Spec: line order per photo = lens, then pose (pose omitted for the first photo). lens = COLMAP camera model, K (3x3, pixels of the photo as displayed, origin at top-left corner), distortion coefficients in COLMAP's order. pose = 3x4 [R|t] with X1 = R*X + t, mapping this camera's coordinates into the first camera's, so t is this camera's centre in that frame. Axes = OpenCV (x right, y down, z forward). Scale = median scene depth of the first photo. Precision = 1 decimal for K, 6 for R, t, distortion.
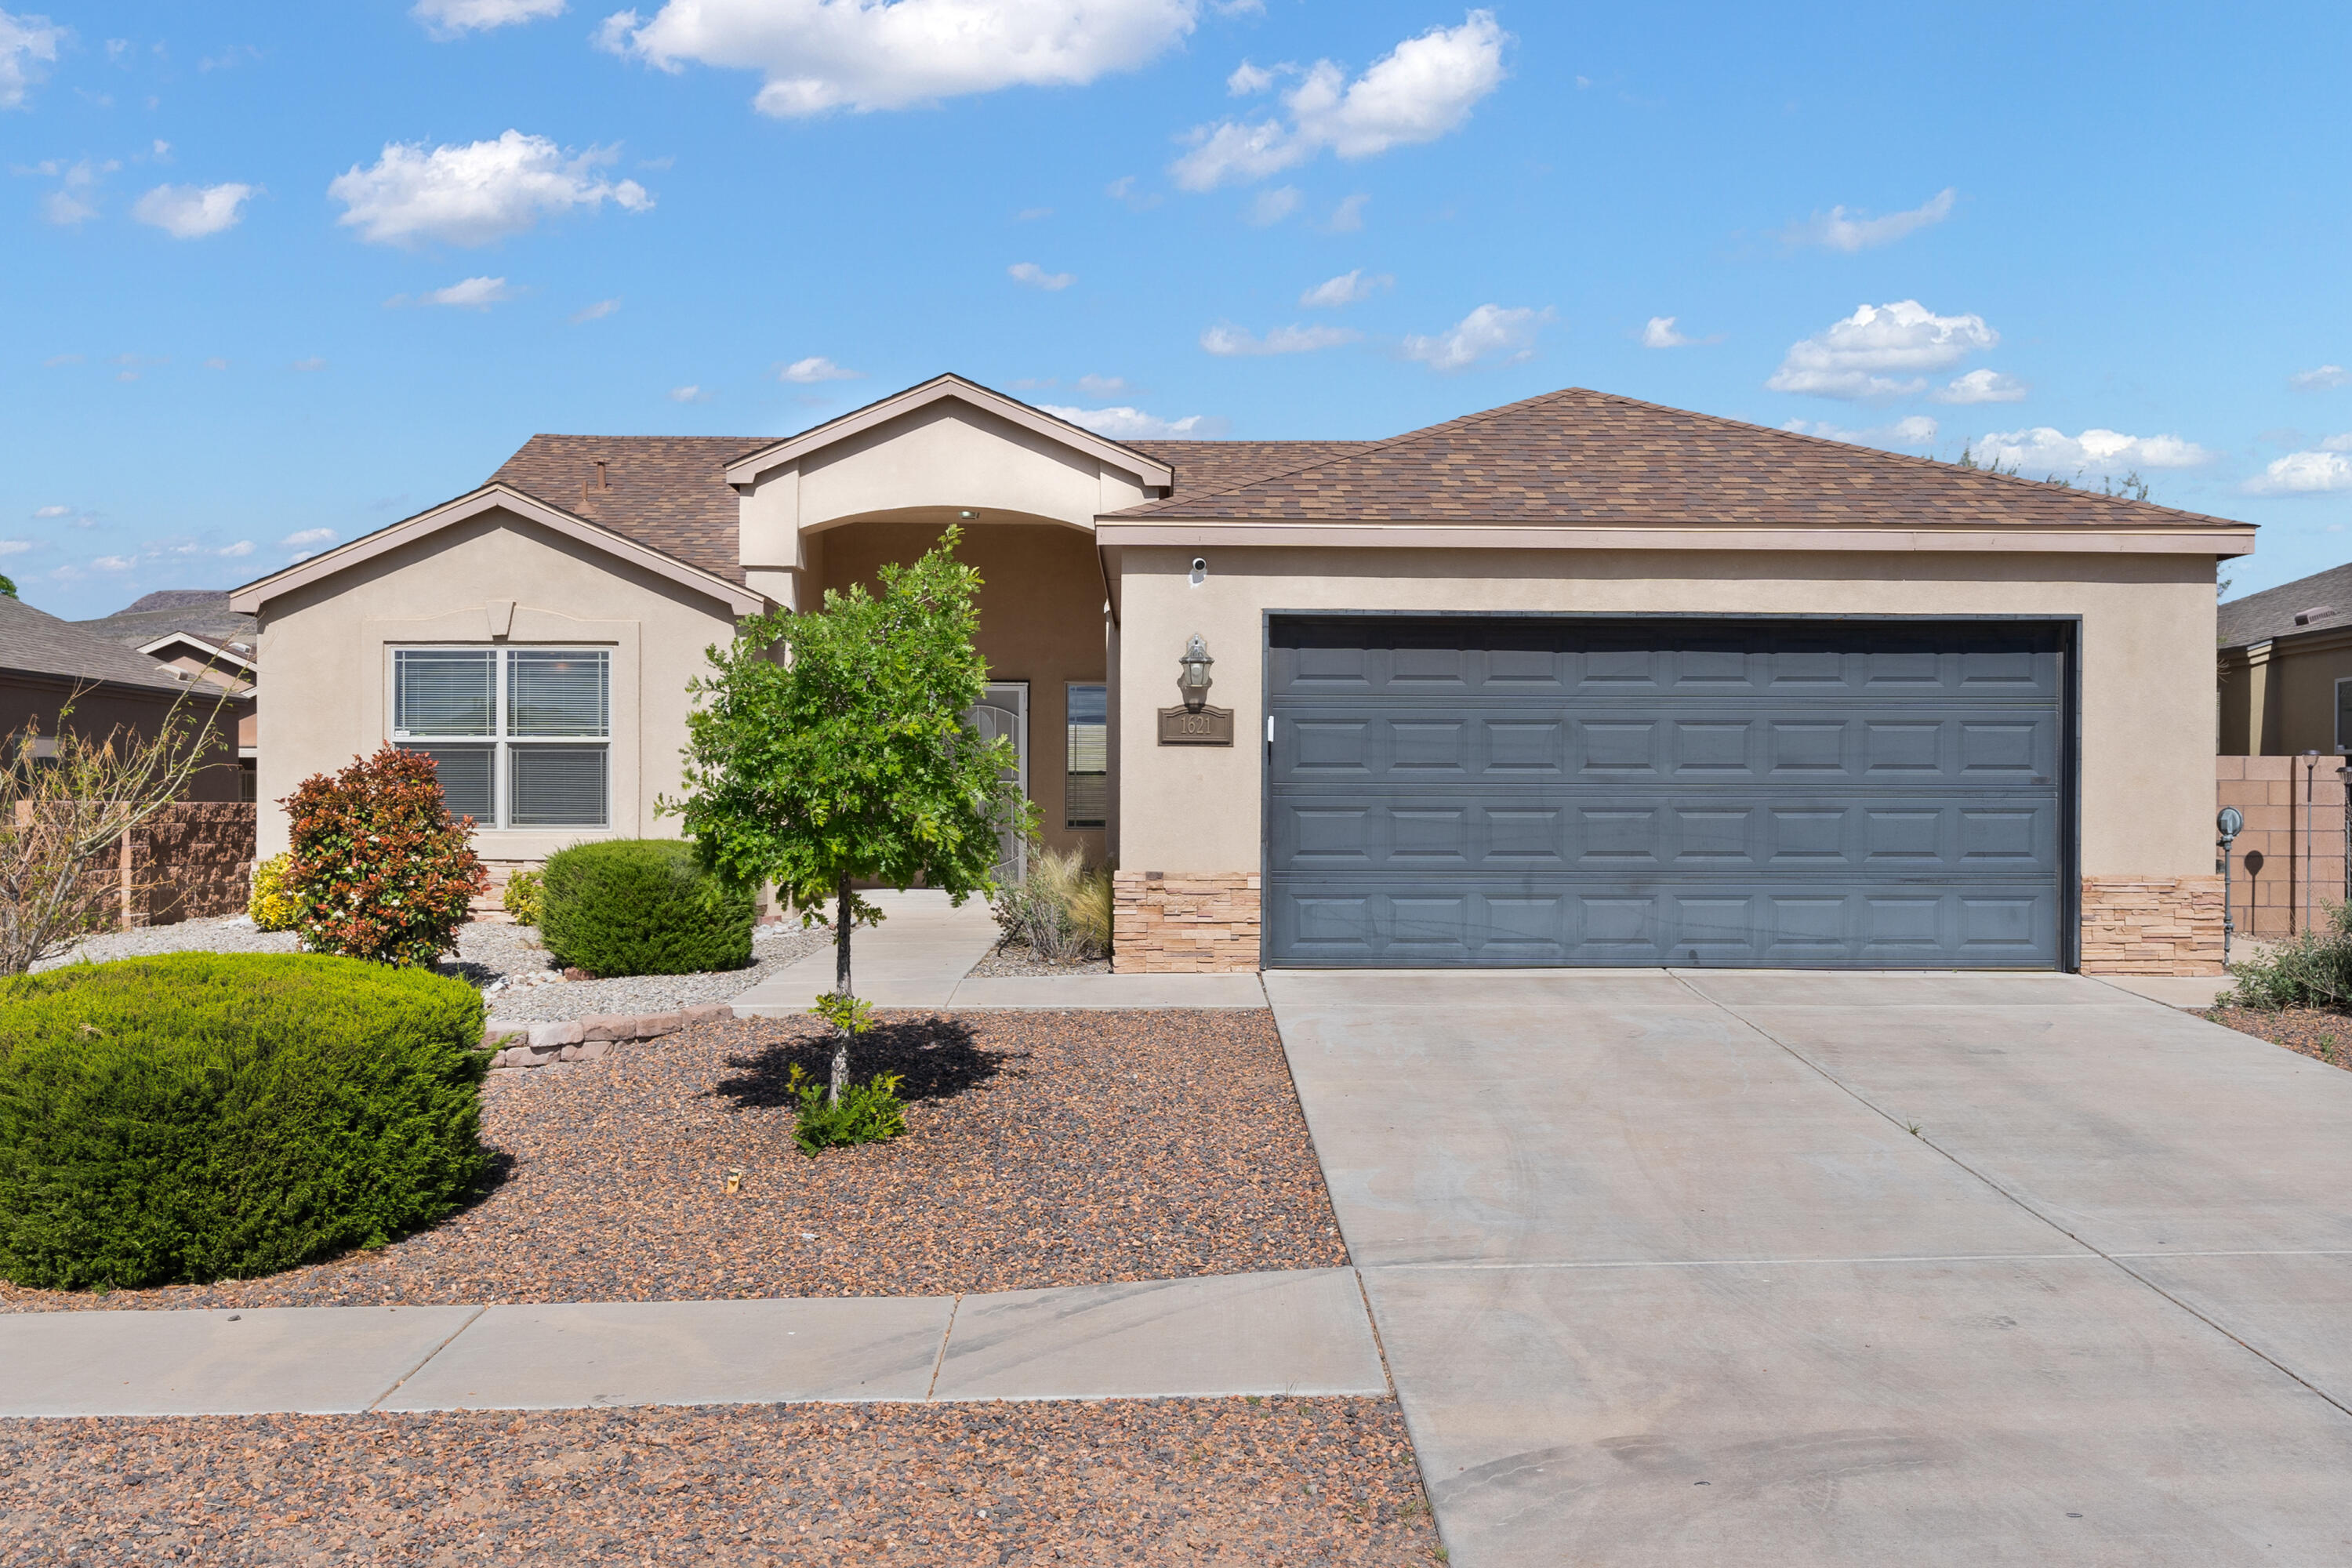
lens RADIAL K [[2230.4, 0, 1174.6], [0, 2230.4, 790.6], [0, 0, 1]] dist [0.006145, 0.000000]
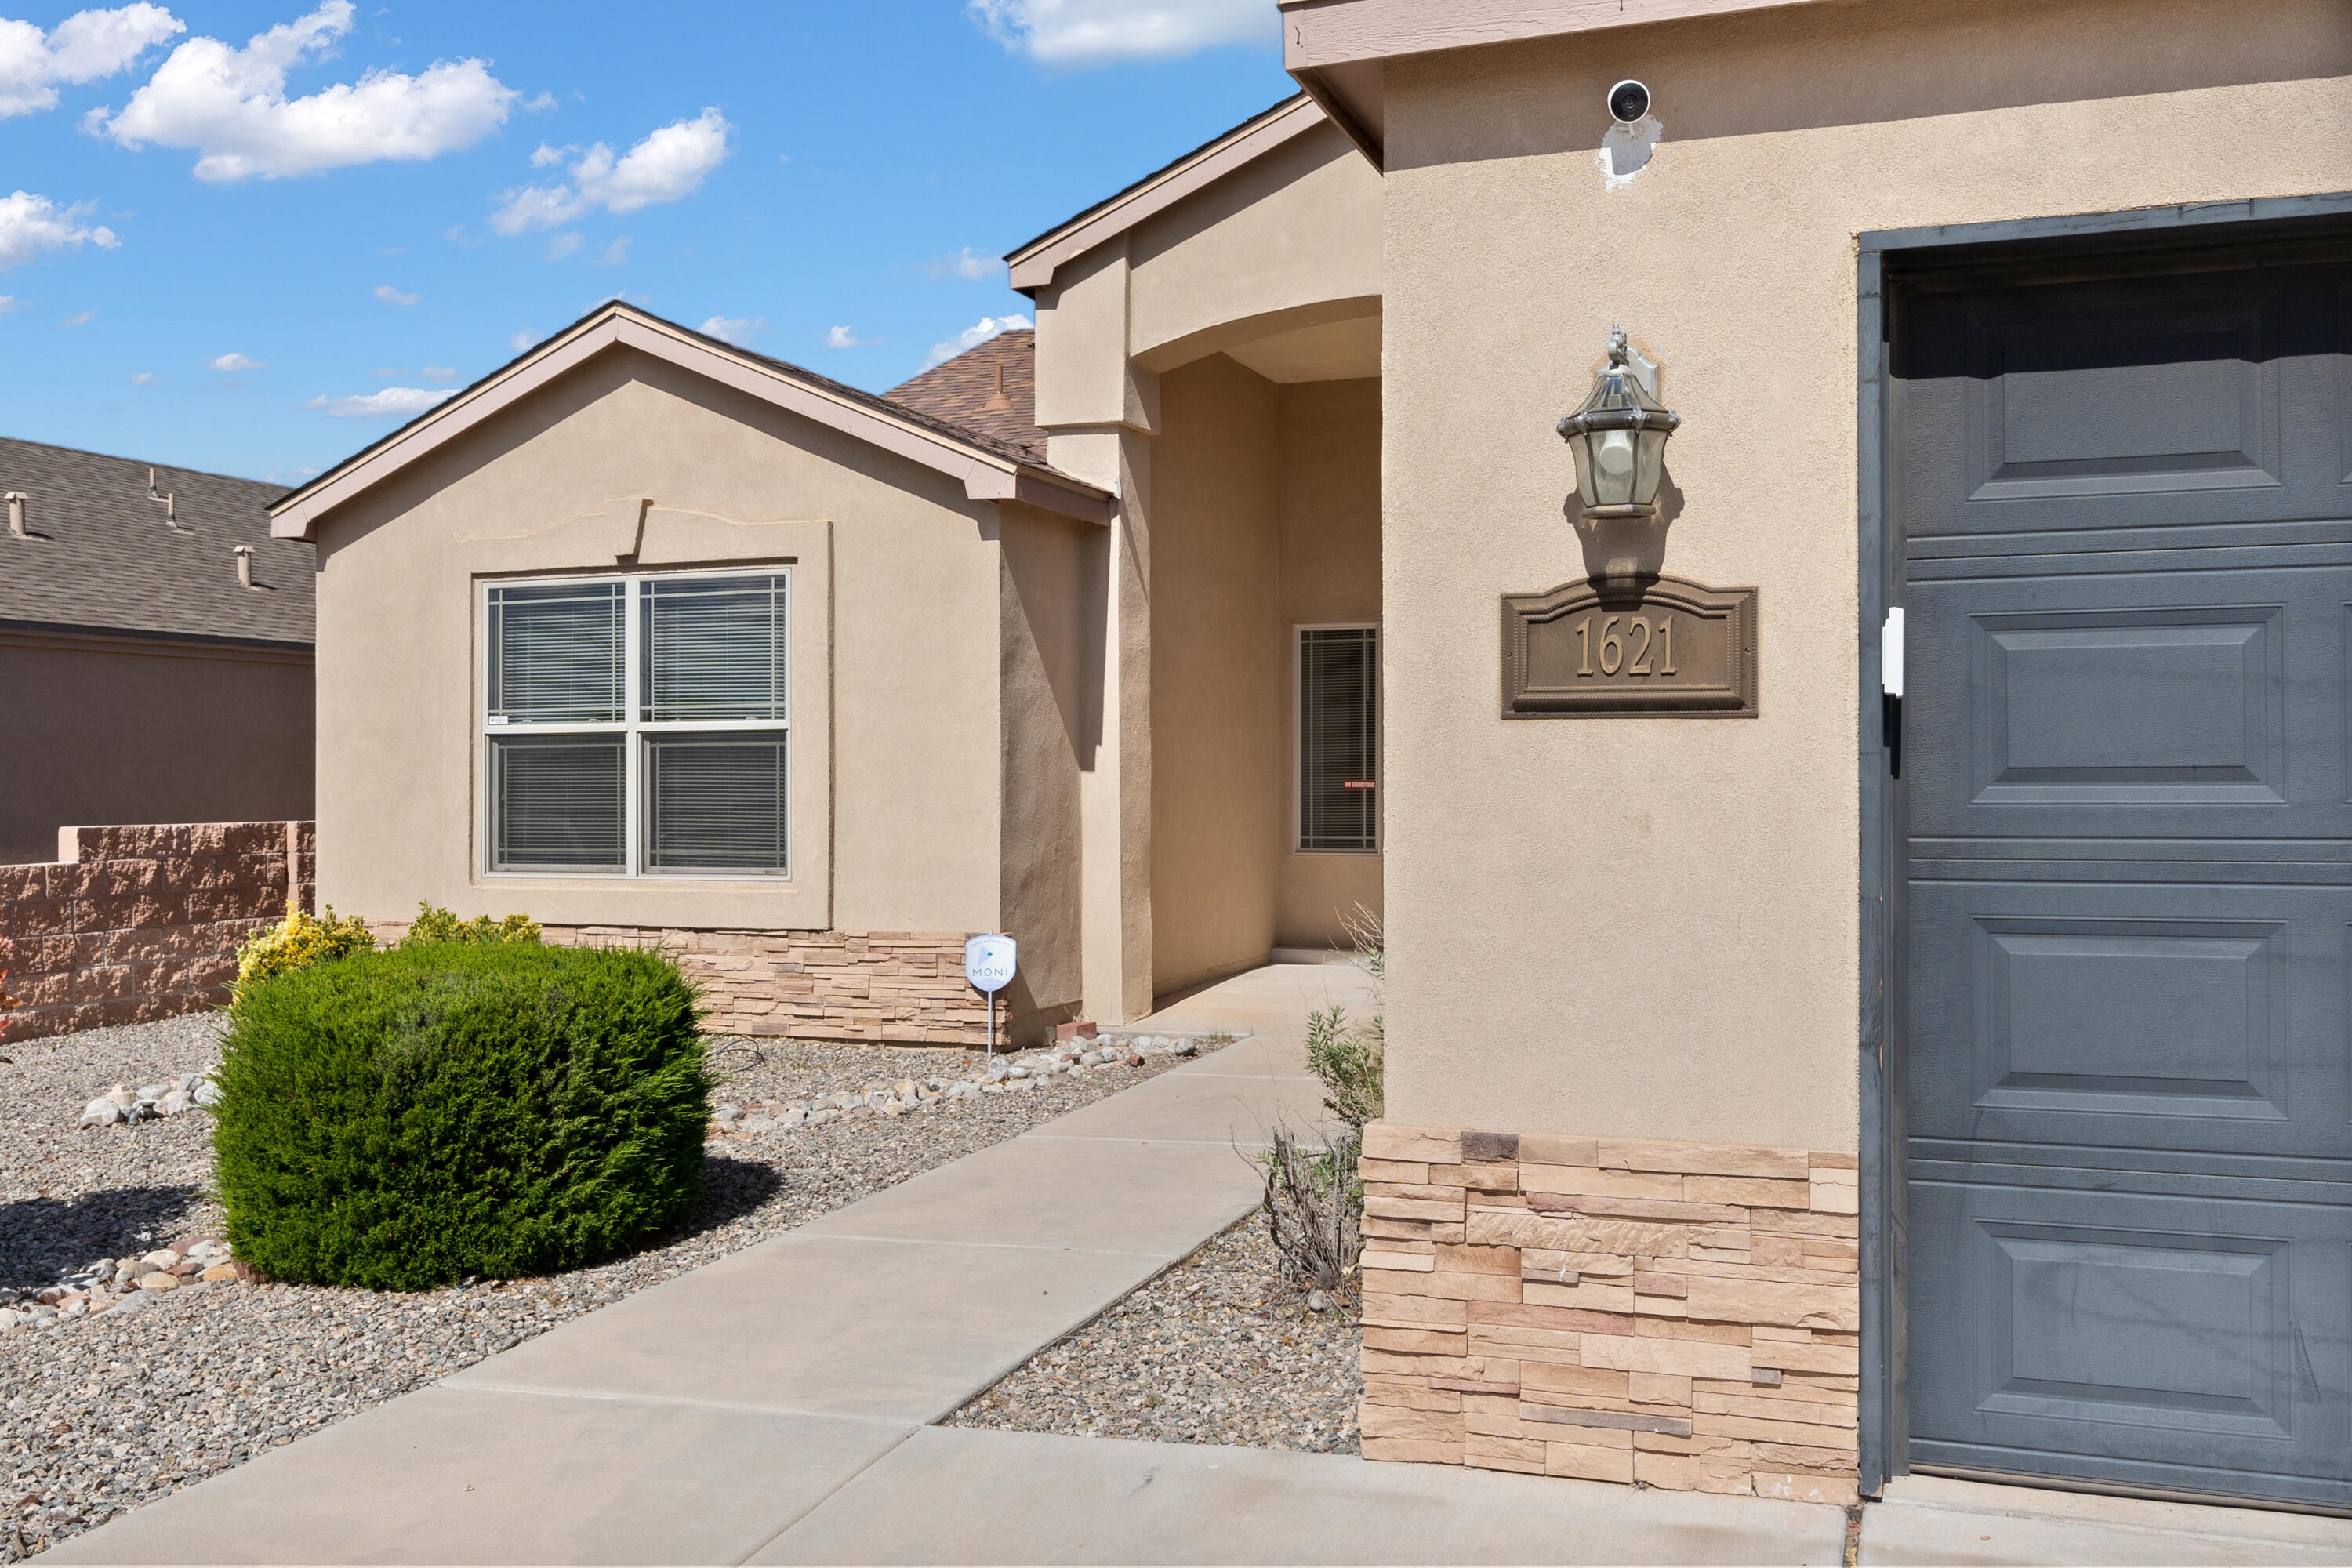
lens RADIAL K [[2075.1, 0, 1179.1], [0, 2075.1, 764.1], [0, 0, 1]] dist [-0.008424, 0.003846]
pose [[0.934172, -0.010541, -0.356668, 0.051424], [0.010199, 0.999944, -0.002839, -0.013161], [0.356678, -0.000985, 0.934227, 0.707491]]
